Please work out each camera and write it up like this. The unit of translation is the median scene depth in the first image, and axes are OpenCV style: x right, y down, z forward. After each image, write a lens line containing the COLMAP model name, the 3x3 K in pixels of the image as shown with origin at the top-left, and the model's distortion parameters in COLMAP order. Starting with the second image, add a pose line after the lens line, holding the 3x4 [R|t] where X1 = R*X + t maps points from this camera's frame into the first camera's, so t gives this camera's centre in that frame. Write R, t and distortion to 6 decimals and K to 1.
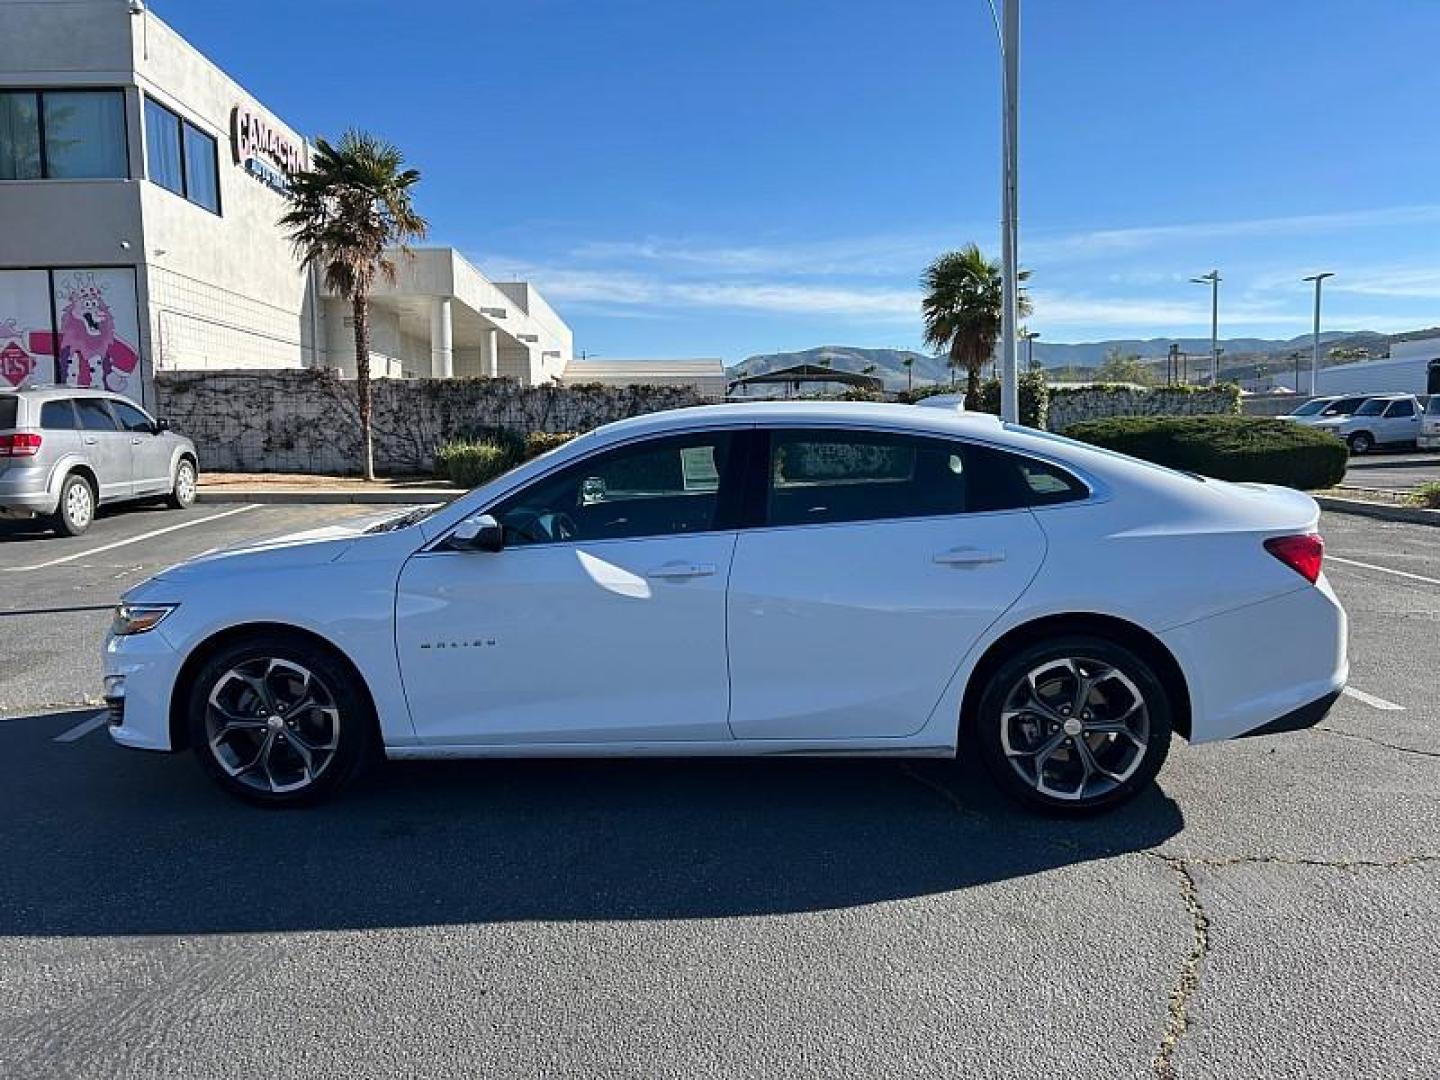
lens RADIAL K [[1102.3, 0, 720.9], [0, 1102.3, 530.9], [0, 0, 1]] dist [0.025465, -0.024393]
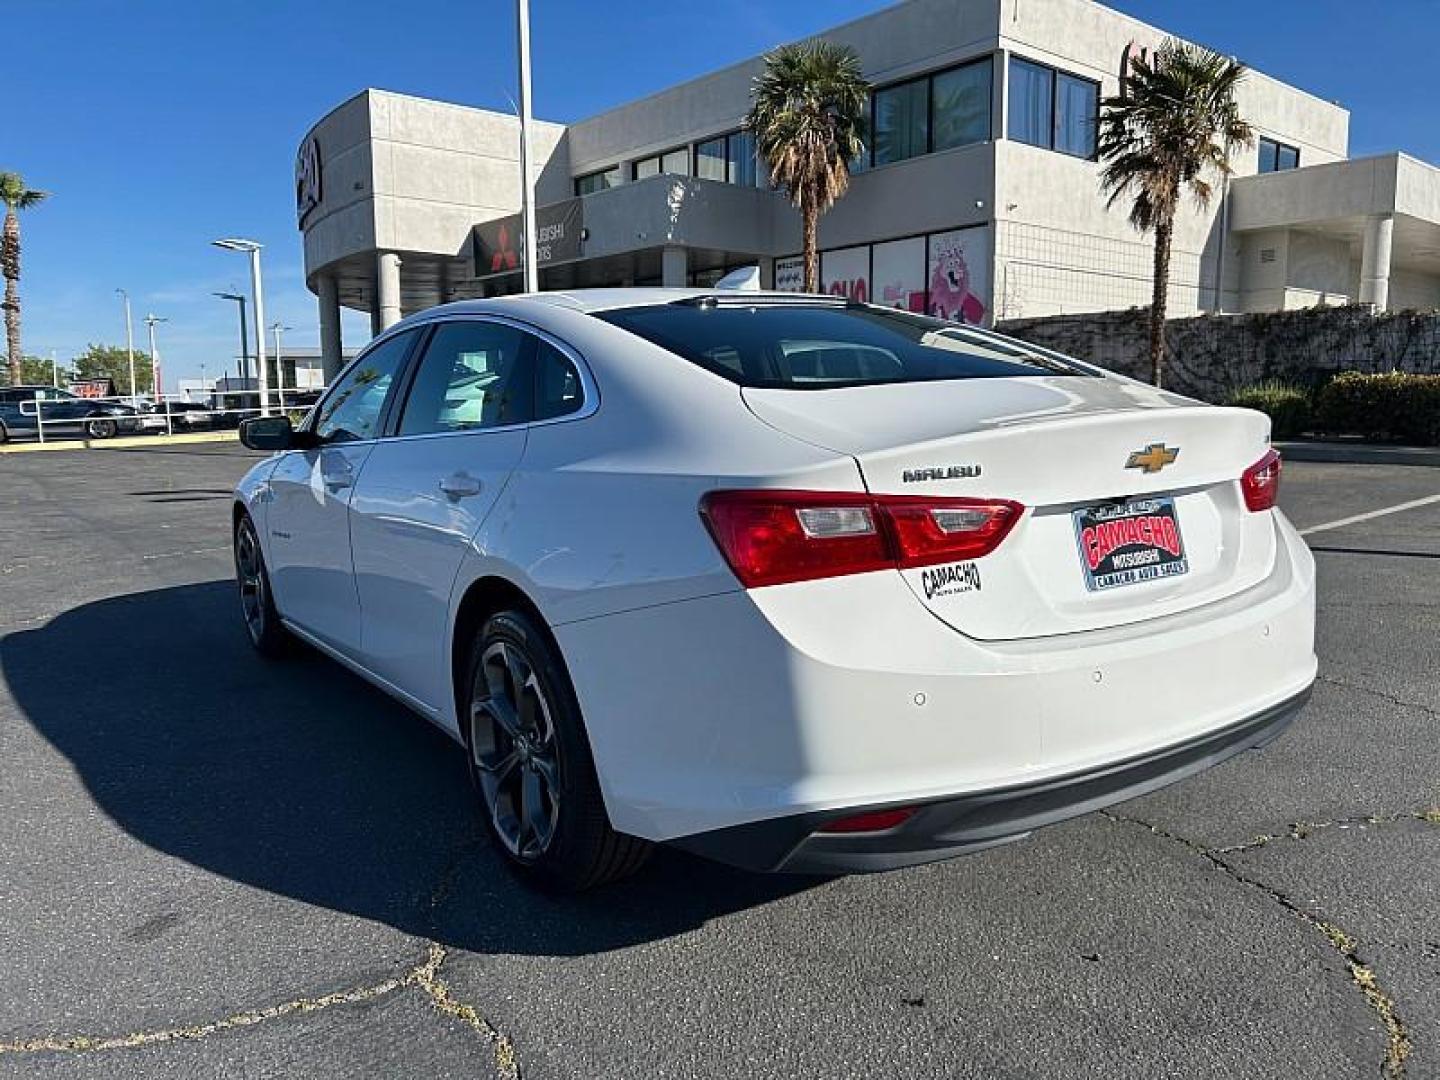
lens RADIAL K [[1102.3, 0, 715.6], [0, 1102.3, 536.1], [0, 0, 1]] dist [0.025465, -0.024393]
pose [[0.594991, 0.103669, -0.797018, 0.194375], [-0.069873, 0.994564, 0.077203, -0.001949], [0.800689, 0.009755, 0.599000, 0.148814]]
